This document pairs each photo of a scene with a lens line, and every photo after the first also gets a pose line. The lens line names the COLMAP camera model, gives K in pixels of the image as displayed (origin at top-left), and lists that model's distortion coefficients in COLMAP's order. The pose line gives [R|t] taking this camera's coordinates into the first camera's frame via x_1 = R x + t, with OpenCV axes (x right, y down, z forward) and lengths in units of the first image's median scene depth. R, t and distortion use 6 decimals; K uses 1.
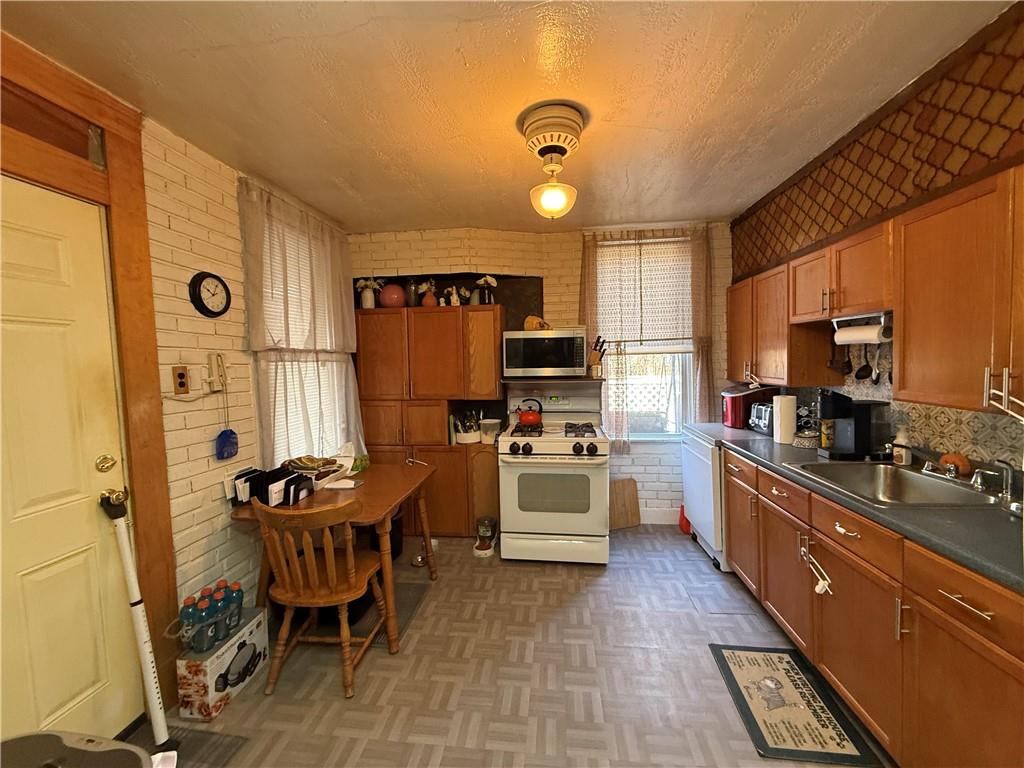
lens RADIAL K [[409.0, 0, 509.1], [0, 409.0, 382.5], [0, 0, 1]] dist [-0.001769, 0.001164]
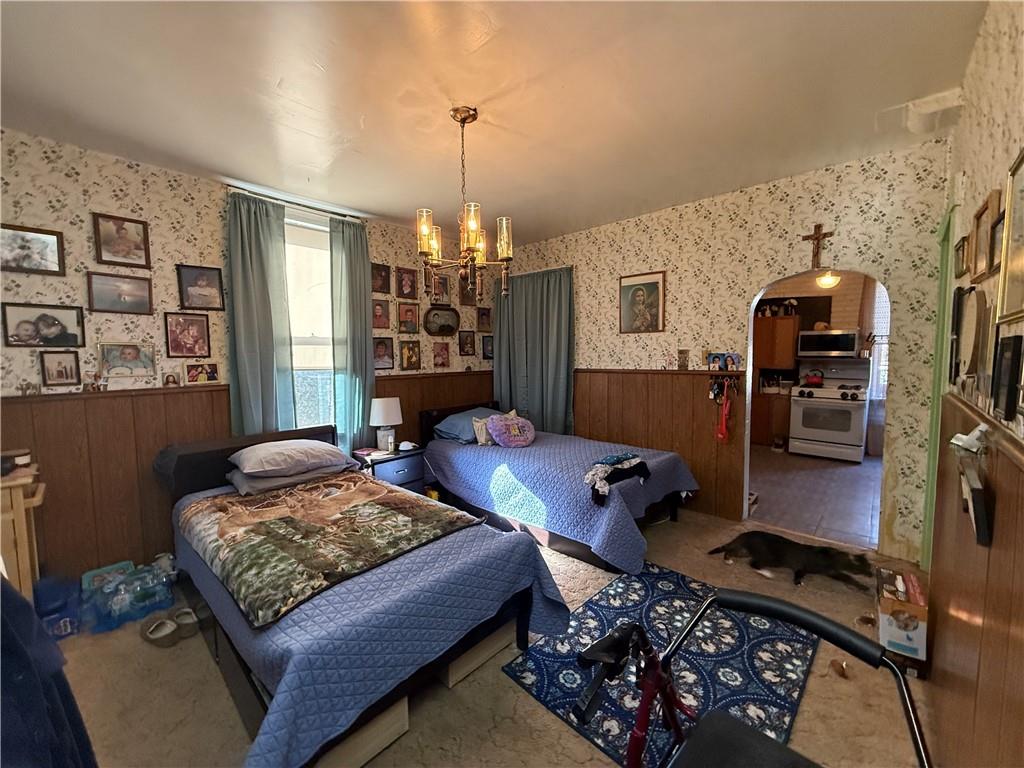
lens RADIAL K [[409.0, 0, 506.3], [0, 409.0, 386.2], [0, 0, 1]] dist [-0.001769, 0.001164]
pose [[0.806867, 0.064878, -0.587160, 0.020307], [-0.039966, 0.997669, 0.055317, 0.088650], [0.589380, -0.021167, 0.807579, -1.536108]]
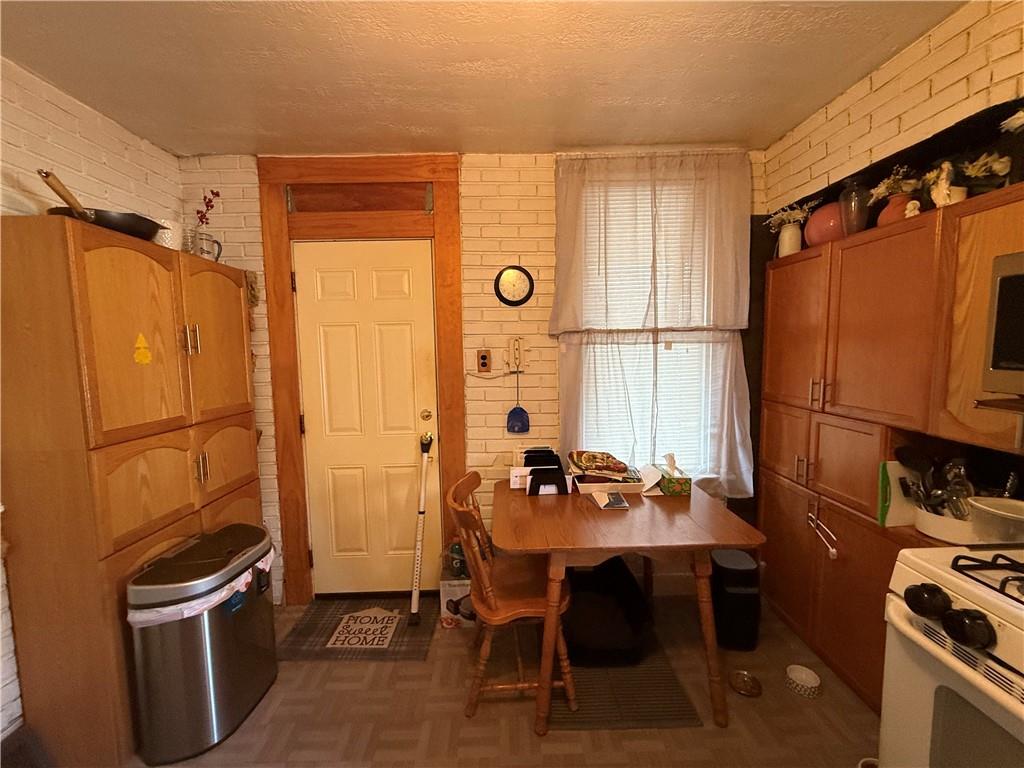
lens RADIAL K [[409.0, 0, 509.0], [0, 409.0, 383.5], [0, 0, 1]] dist [-0.001769, 0.001164]
pose [[0.133043, 0.105902, -0.985436, 0.324274], [-0.034484, 0.994168, 0.102184, -0.050114], [0.990510, 0.020386, 0.135919, 0.680294]]
